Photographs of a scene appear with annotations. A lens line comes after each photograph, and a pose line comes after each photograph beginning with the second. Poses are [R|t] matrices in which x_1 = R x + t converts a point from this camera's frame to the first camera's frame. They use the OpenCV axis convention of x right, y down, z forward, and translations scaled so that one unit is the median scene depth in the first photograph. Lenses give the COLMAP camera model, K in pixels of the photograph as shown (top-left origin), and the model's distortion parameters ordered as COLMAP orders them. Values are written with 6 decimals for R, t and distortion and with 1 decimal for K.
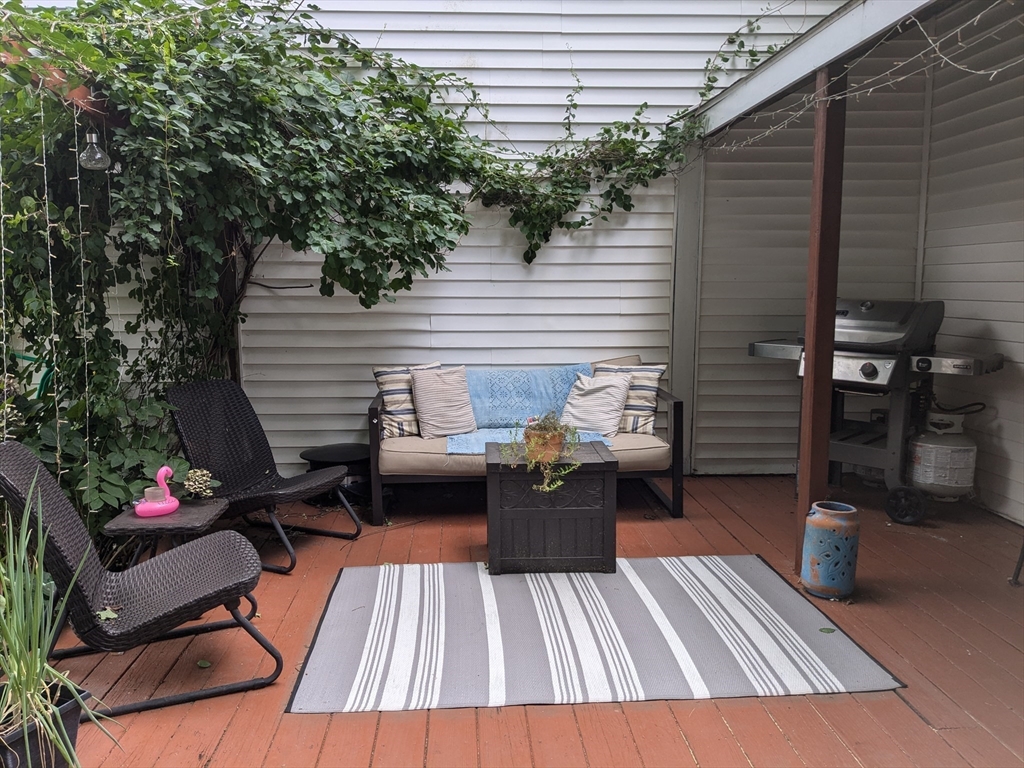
lens RADIAL K [[804.6, 0, 483.2], [0, 804.6, 380.8], [0, 0, 1]] dist [0.070267, -0.110185]
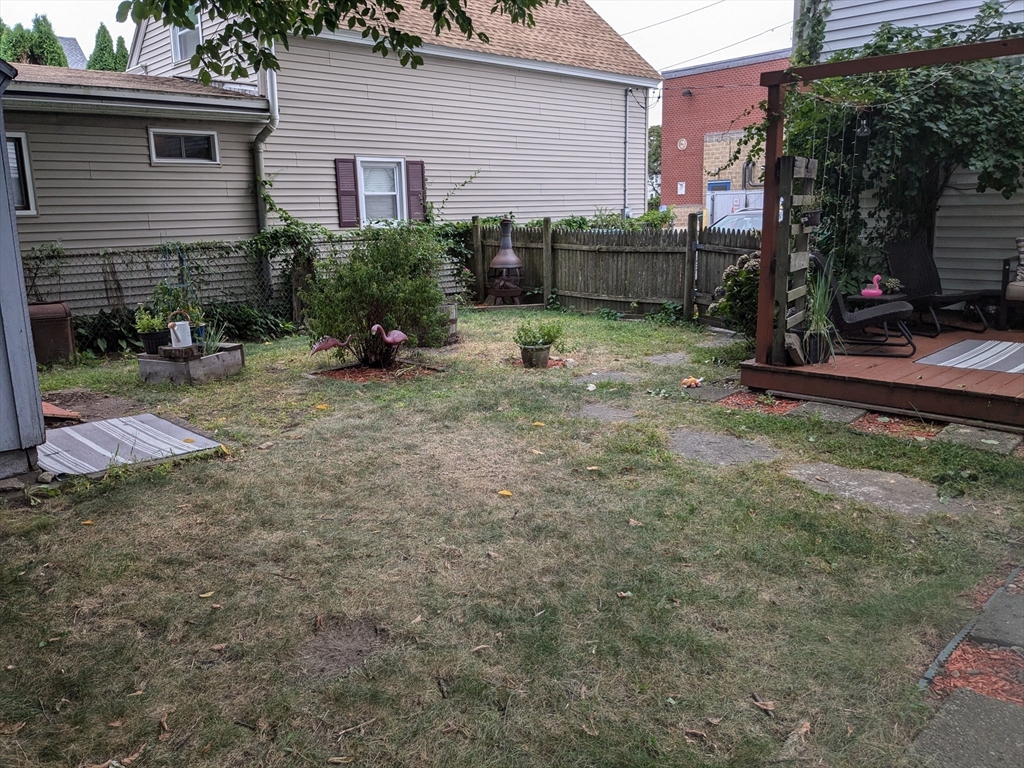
lens RADIAL K [[804.6, 0, 483.2], [0, 804.6, 380.8], [0, 0, 1]] dist [0.070267, -0.110185]
pose [[0.657909, 0.142078, -0.739574, 0.506819], [-0.063039, 0.988986, 0.133914, 0.146136], [0.750454, -0.041481, 0.659620, -1.114187]]
